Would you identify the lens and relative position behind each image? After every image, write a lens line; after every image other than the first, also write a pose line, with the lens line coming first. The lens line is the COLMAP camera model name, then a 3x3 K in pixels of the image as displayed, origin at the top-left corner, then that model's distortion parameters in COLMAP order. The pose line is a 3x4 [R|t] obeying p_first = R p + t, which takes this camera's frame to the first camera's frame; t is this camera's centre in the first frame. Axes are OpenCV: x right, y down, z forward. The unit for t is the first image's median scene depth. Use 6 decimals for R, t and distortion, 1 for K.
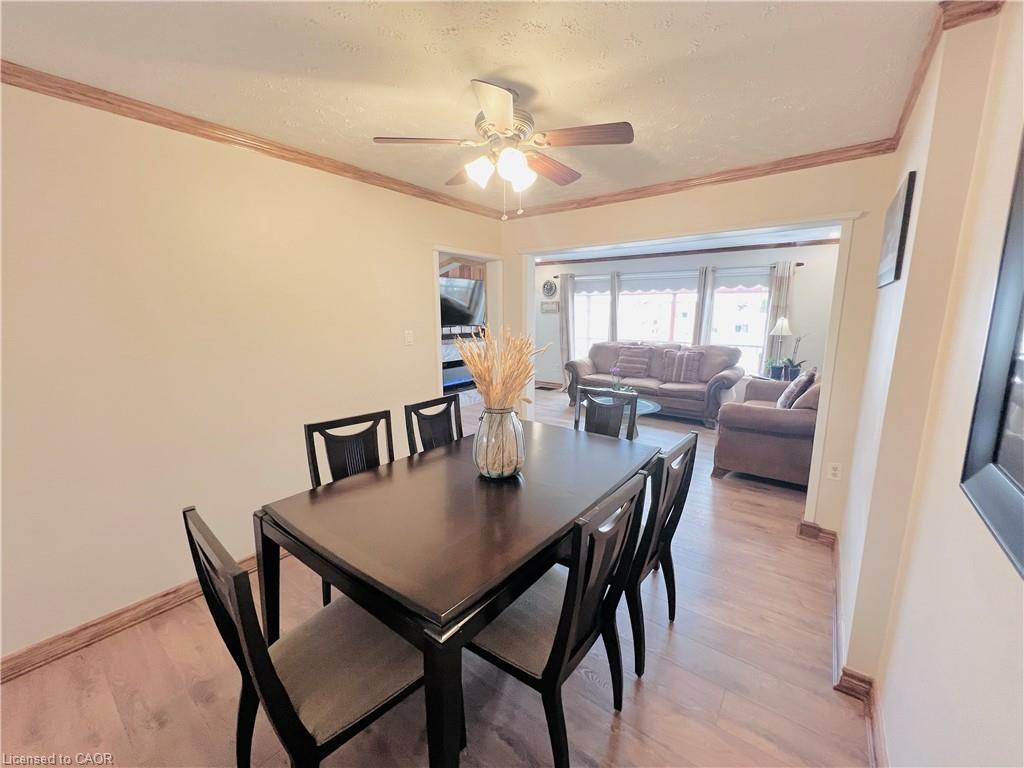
lens RADIAL K [[410.7, 0, 510.7], [0, 410.7, 382.9], [0, 0, 1]] dist [-0.003085, 0.000157]
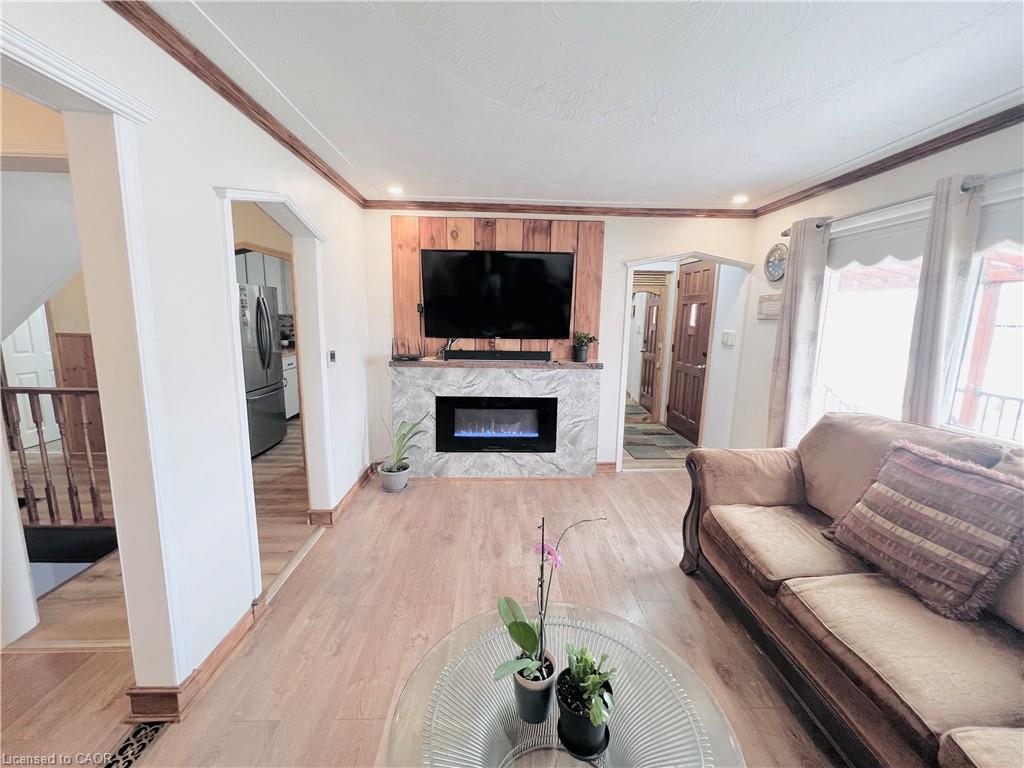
lens RADIAL K [[410.7, 0, 515.3], [0, 410.7, 381.8], [0, 0, 1]] dist [-0.003085, 0.000157]
pose [[0.643150, 0.127282, -0.755088, 0.267448], [-0.147822, 0.988178, 0.040664, -0.091203], [0.751337, 0.085465, 0.654361, 0.554552]]
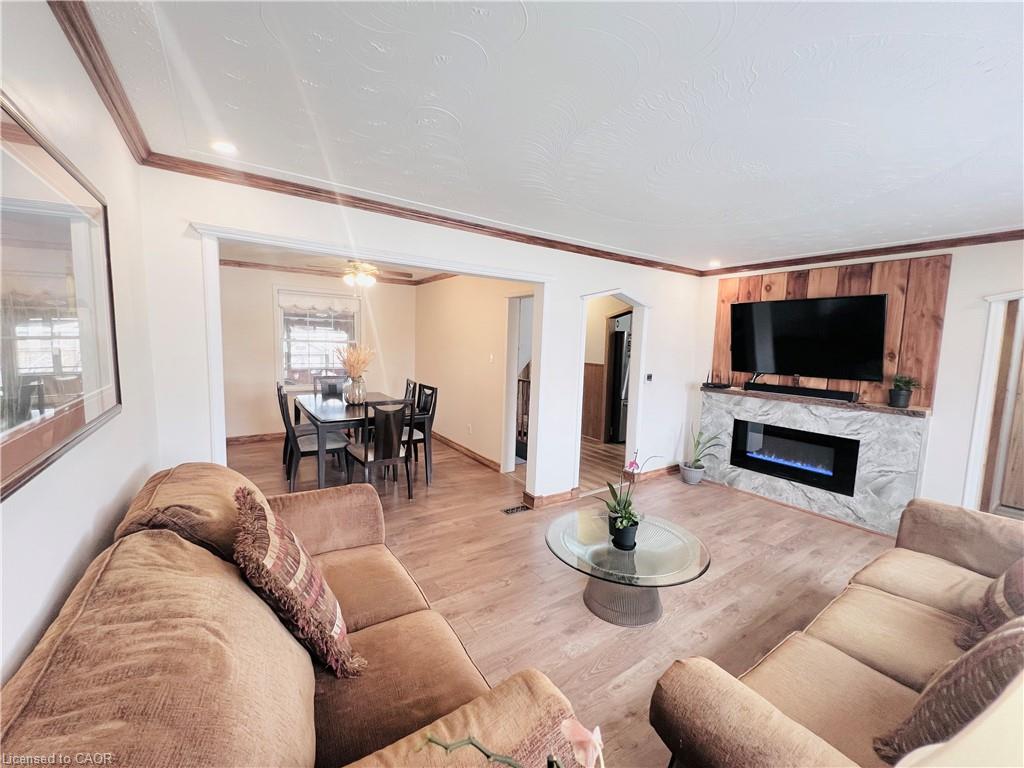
lens RADIAL K [[410.7, 0, 509.7], [0, 410.7, 385.9], [0, 0, 1]] dist [-0.003085, 0.000157]
pose [[-0.312246, 0.089267, -0.945798, 0.501779], [-0.196455, 0.967988, 0.156219, -0.115658], [0.929466, 0.234586, -0.284714, 0.655725]]
